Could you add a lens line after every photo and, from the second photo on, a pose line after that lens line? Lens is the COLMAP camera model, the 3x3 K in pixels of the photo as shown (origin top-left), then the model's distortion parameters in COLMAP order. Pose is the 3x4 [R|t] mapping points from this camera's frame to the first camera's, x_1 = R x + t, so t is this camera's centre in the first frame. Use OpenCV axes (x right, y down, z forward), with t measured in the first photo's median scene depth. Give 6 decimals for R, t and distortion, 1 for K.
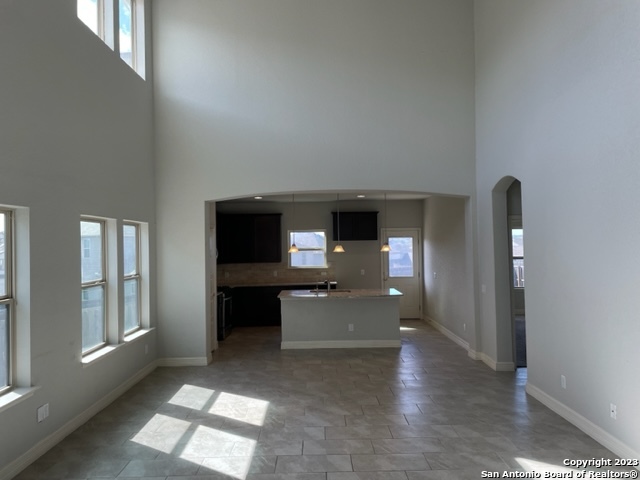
lens RADIAL K [[486.6, 0, 320.9], [0, 486.6, 233.2], [0, 0, 1]] dist [0.062010, -0.044757]
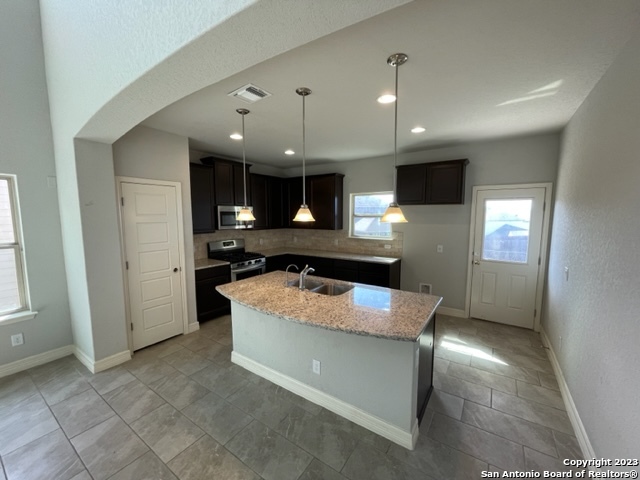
lens RADIAL K [[260.0, 0, 320.1], [0, 260.0, 239.2], [0, 0, 1]] dist [-0.003676, 0.000687]
pose [[0.820752, 0.068617, -0.567149, 0.315323], [0.002281, 0.992359, 0.123363, 0.034543], [0.571281, -0.102544, 0.814324, 1.162097]]
